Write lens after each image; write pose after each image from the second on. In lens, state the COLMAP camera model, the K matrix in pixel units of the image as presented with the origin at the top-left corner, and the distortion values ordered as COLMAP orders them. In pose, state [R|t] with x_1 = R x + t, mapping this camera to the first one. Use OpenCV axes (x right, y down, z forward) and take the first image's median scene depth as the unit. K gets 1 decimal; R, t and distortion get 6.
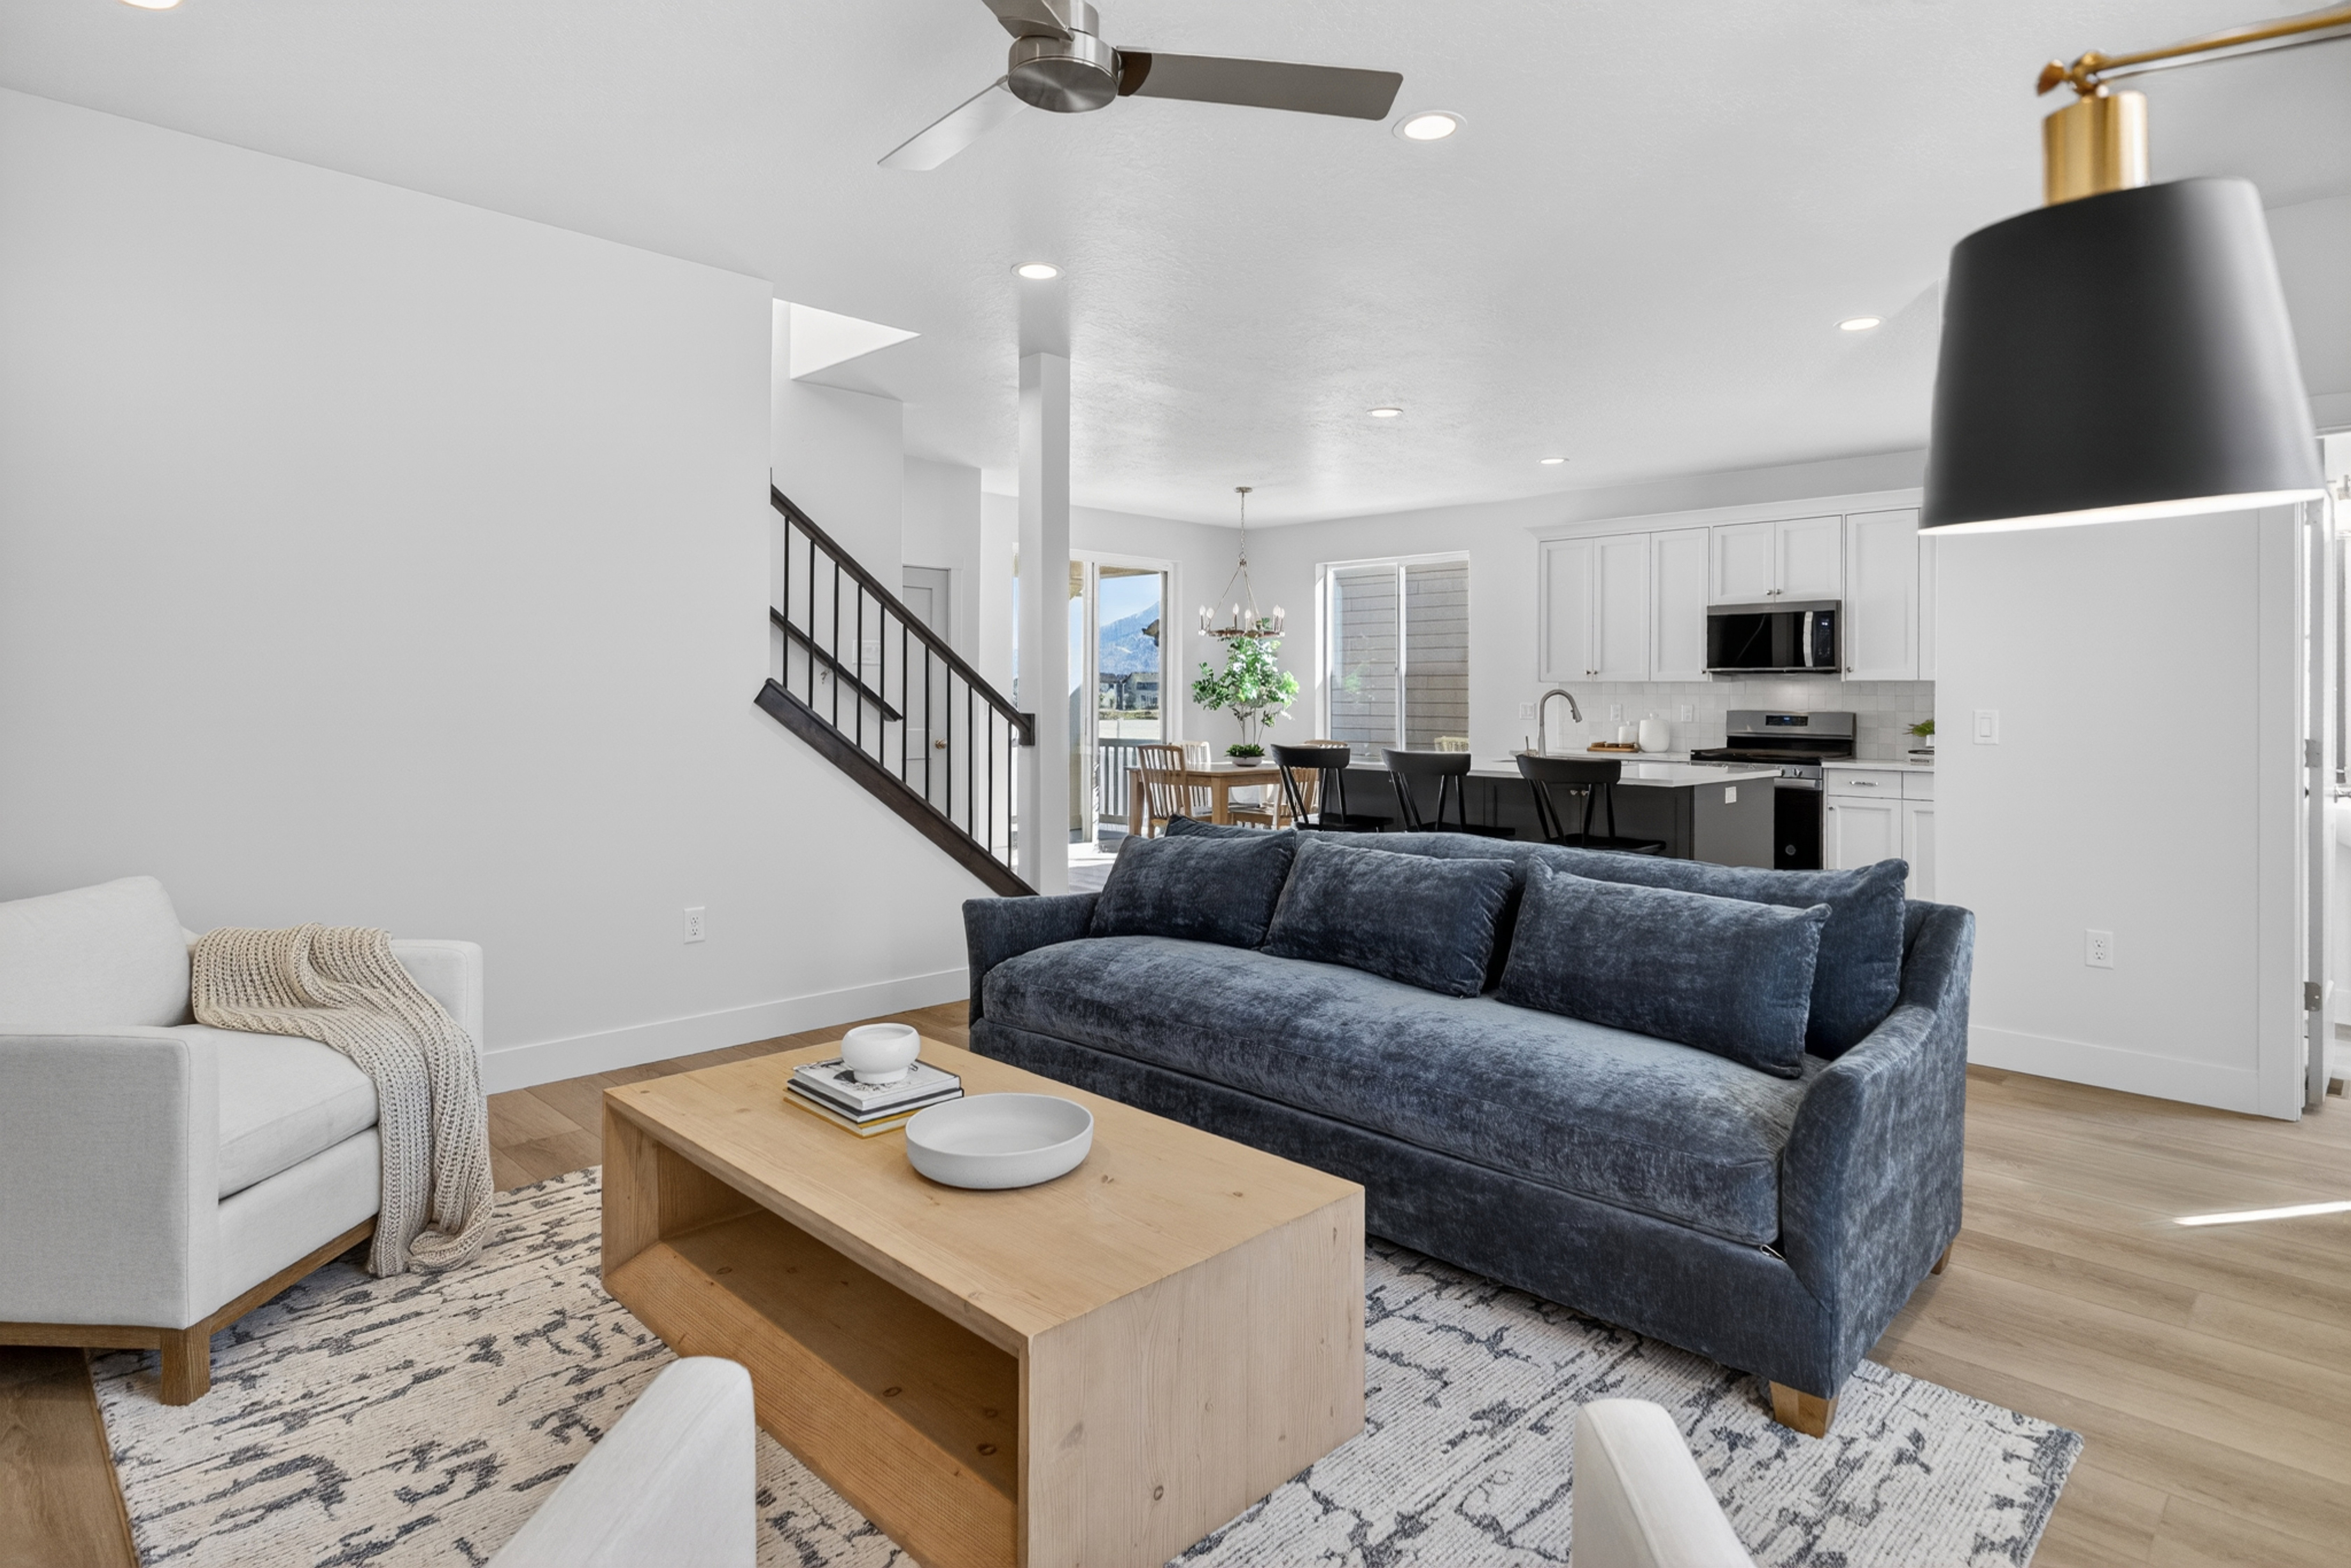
lens RADIAL K [[1202.4, 0, 1273.5], [0, 1202.4, 687.0], [0, 0, 1]] dist [0.000668, 0.000022]
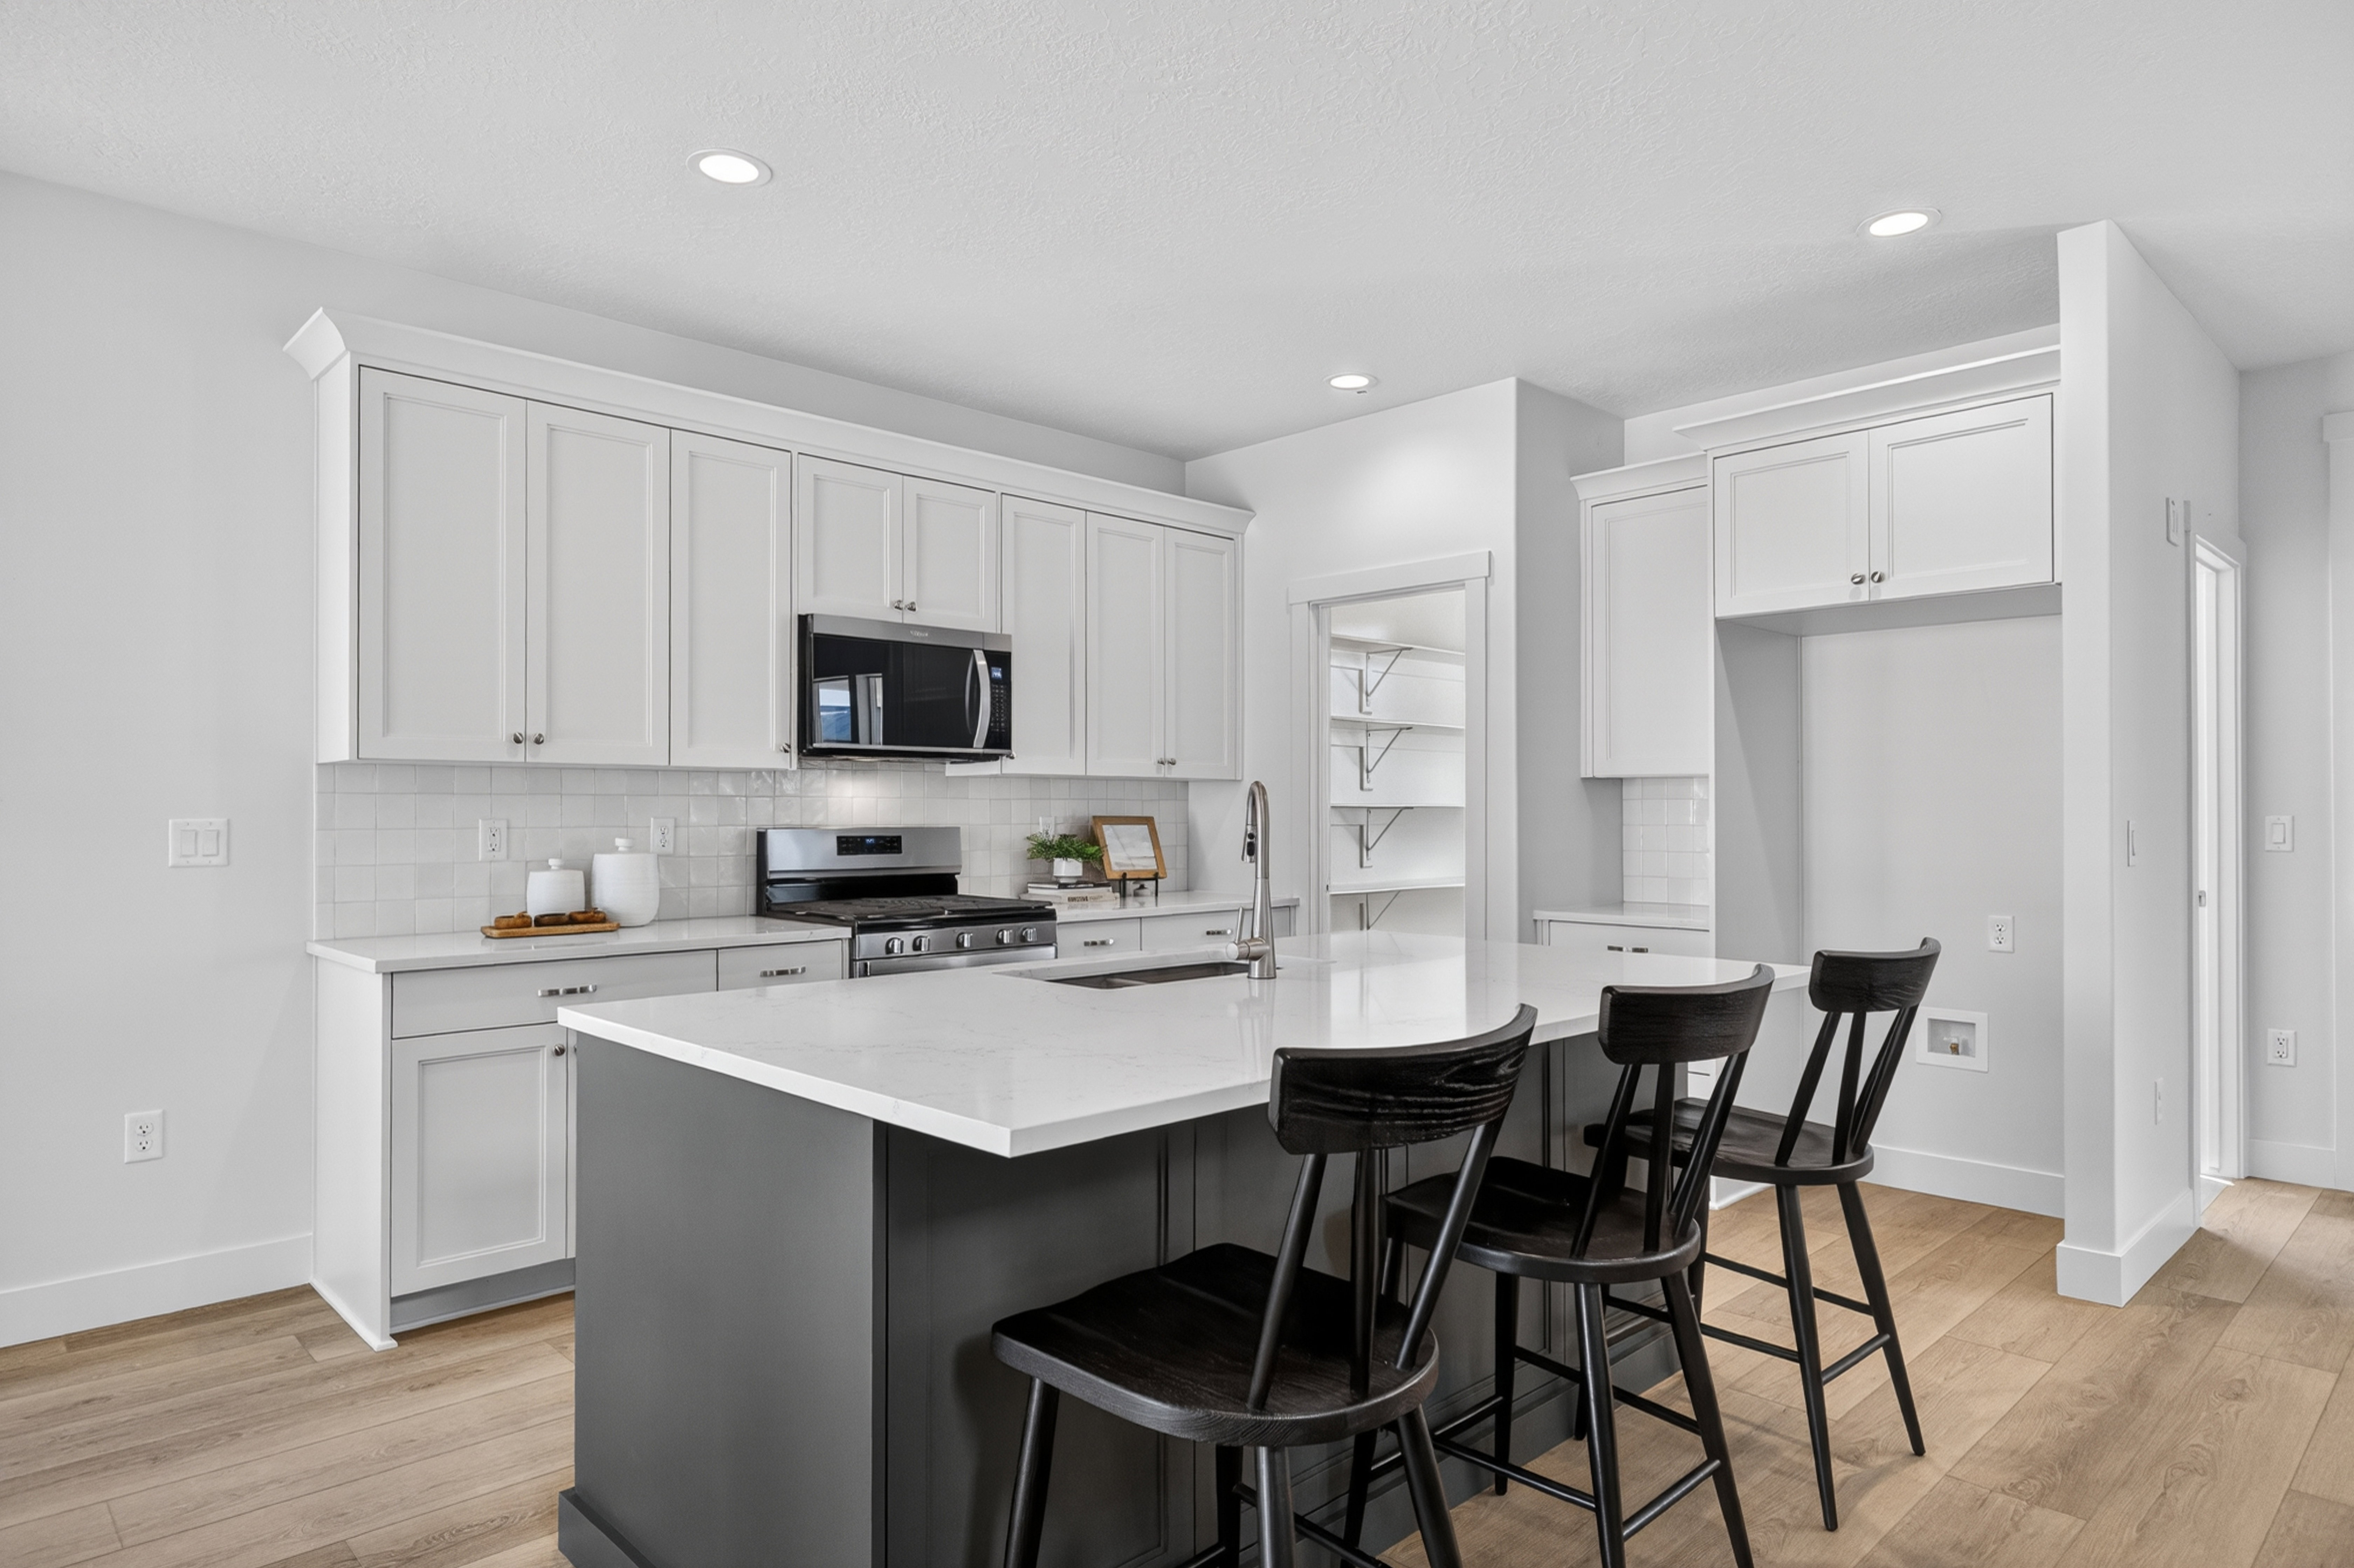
lens RADIAL K [[1352.3, 0, 1176.5], [0, 1352.3, 802.6], [0, 0, 1]] dist [0.001380, 0.000030]
pose [[0.080591, -0.001138, 0.996747, -0.176221], [-0.007736, 0.999969, 0.001767, 0.006606], [-0.996717, -0.007854, 0.080580, 0.807137]]
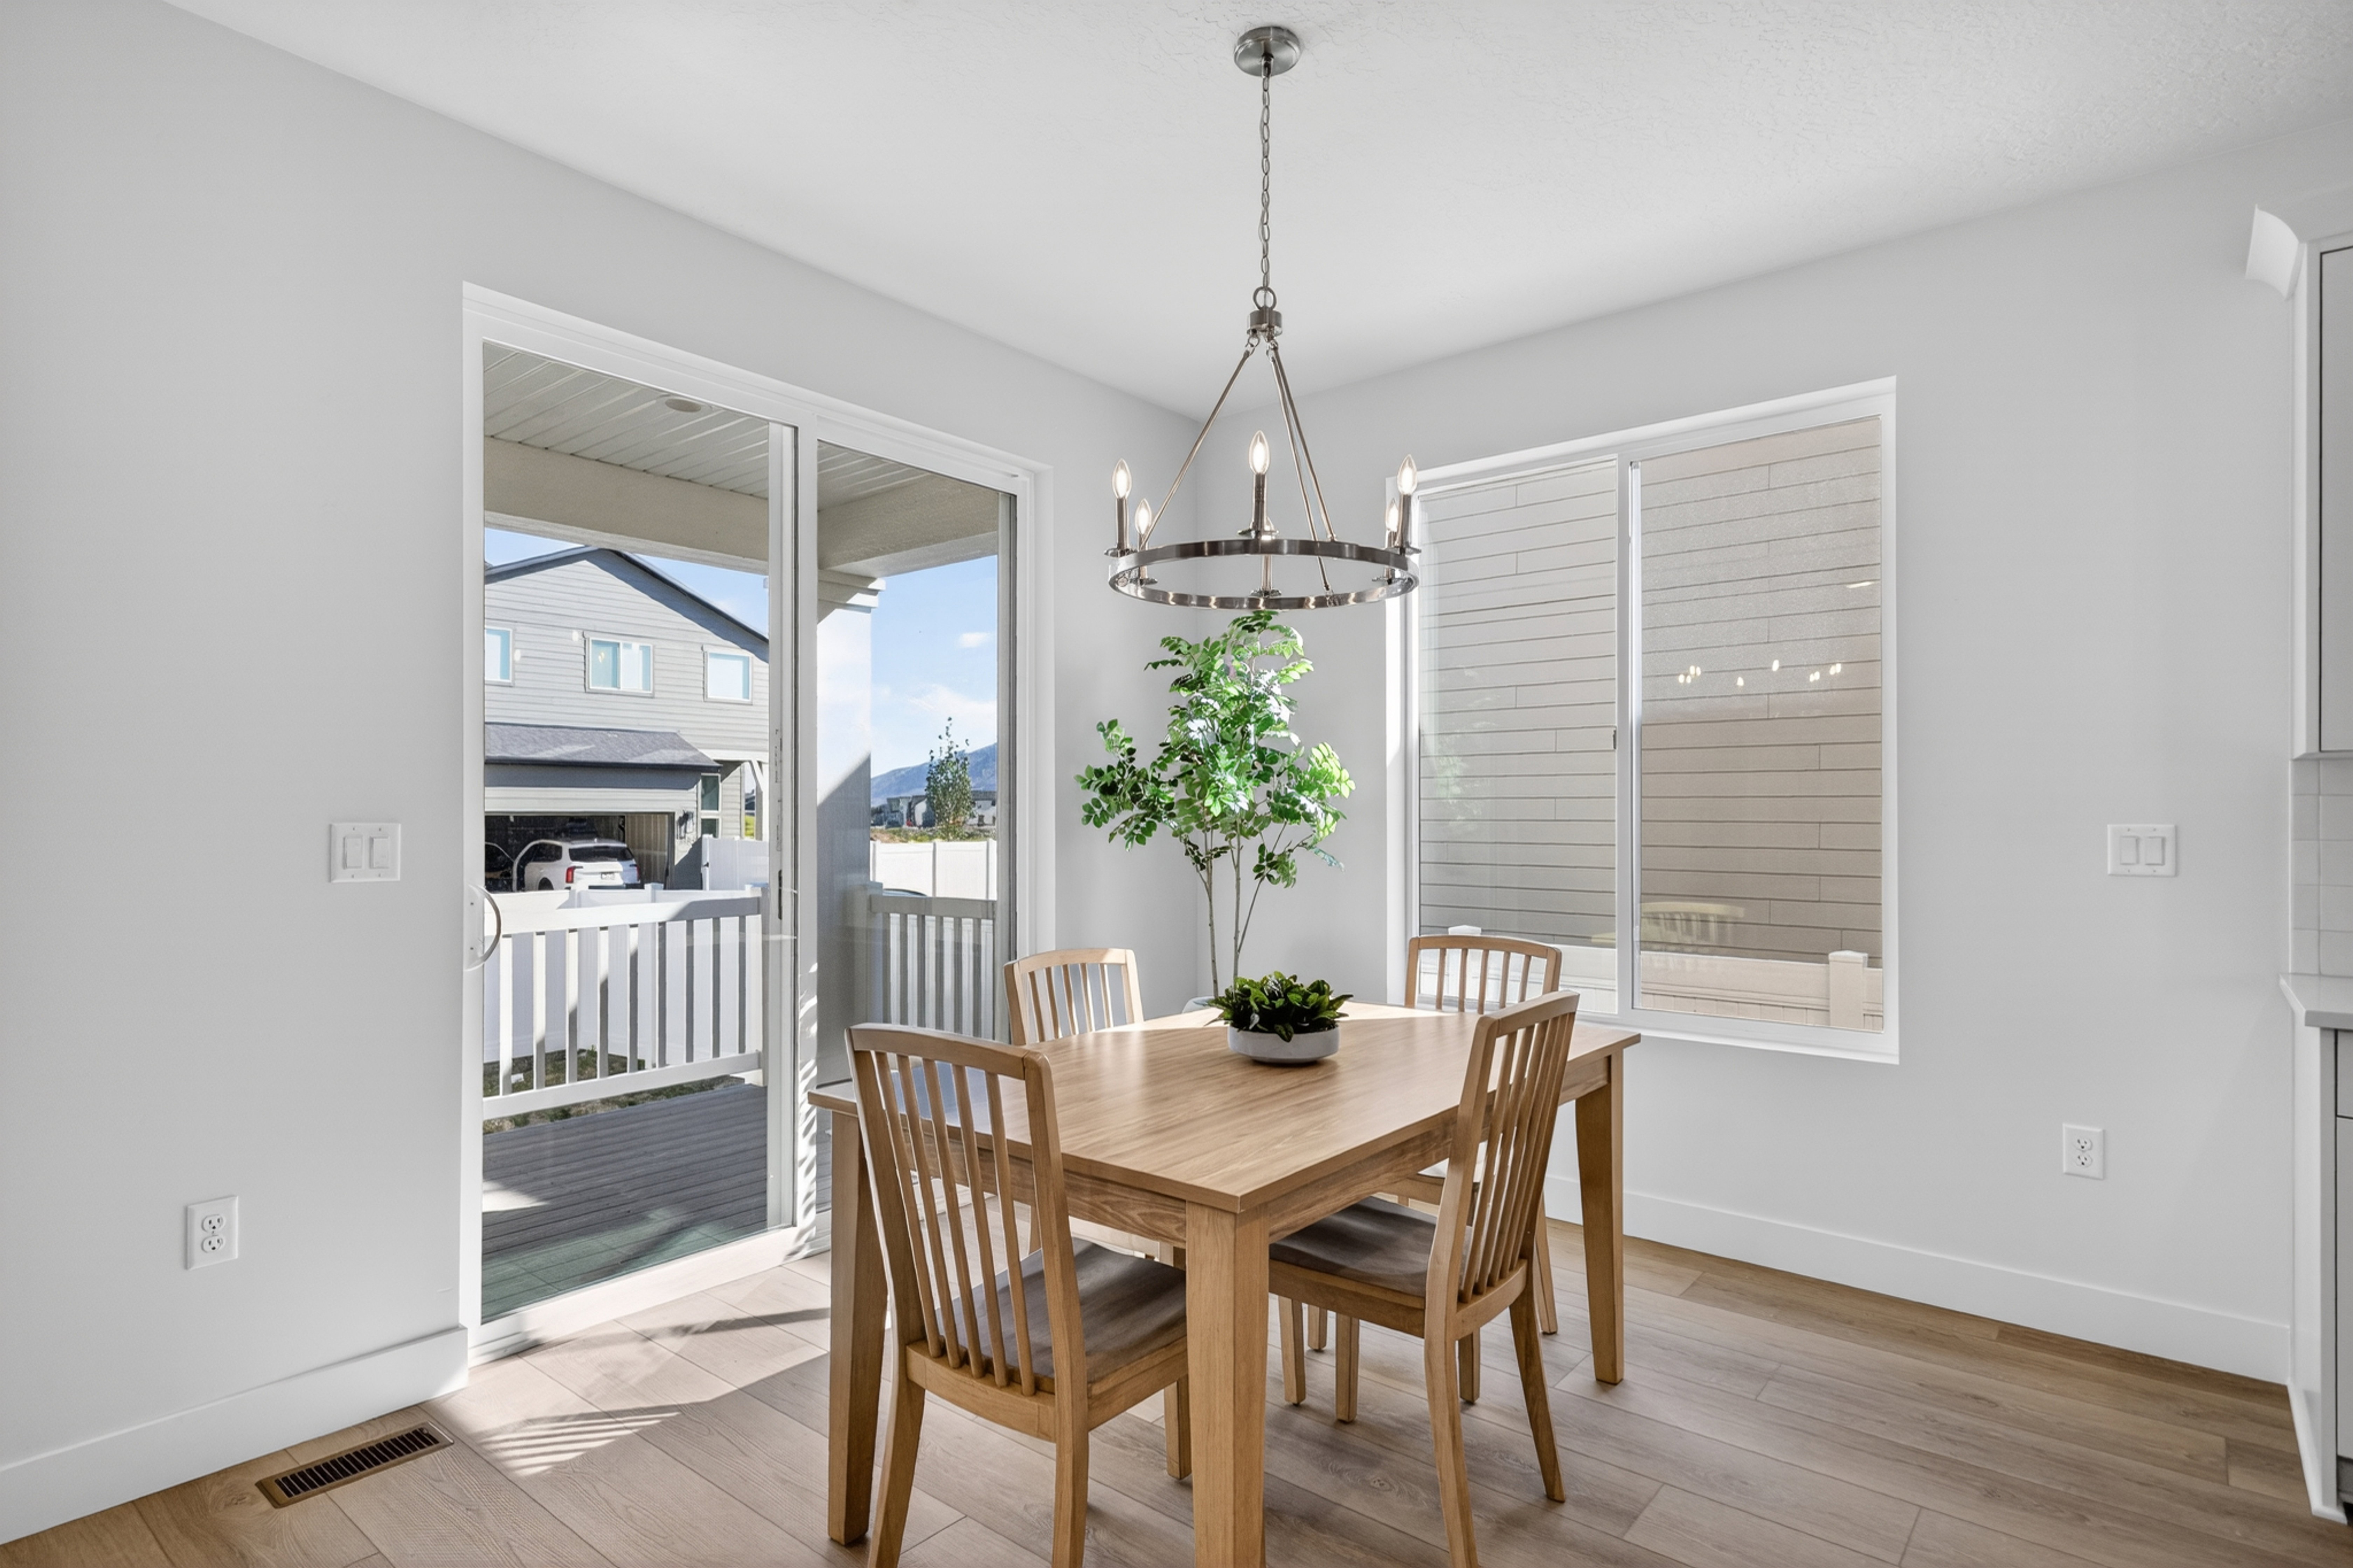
lens RADIAL K [[1204.4, 0, 1183.9], [0, 1204.4, 807.2], [0, 0, 1]] dist [0.004872, 0.000603]
pose [[0.999724, -0.004843, 0.023008, -0.056789], [0.004665, 0.999959, 0.007769, 0.005858], [-0.023044, -0.007660, 0.999705, 0.803412]]
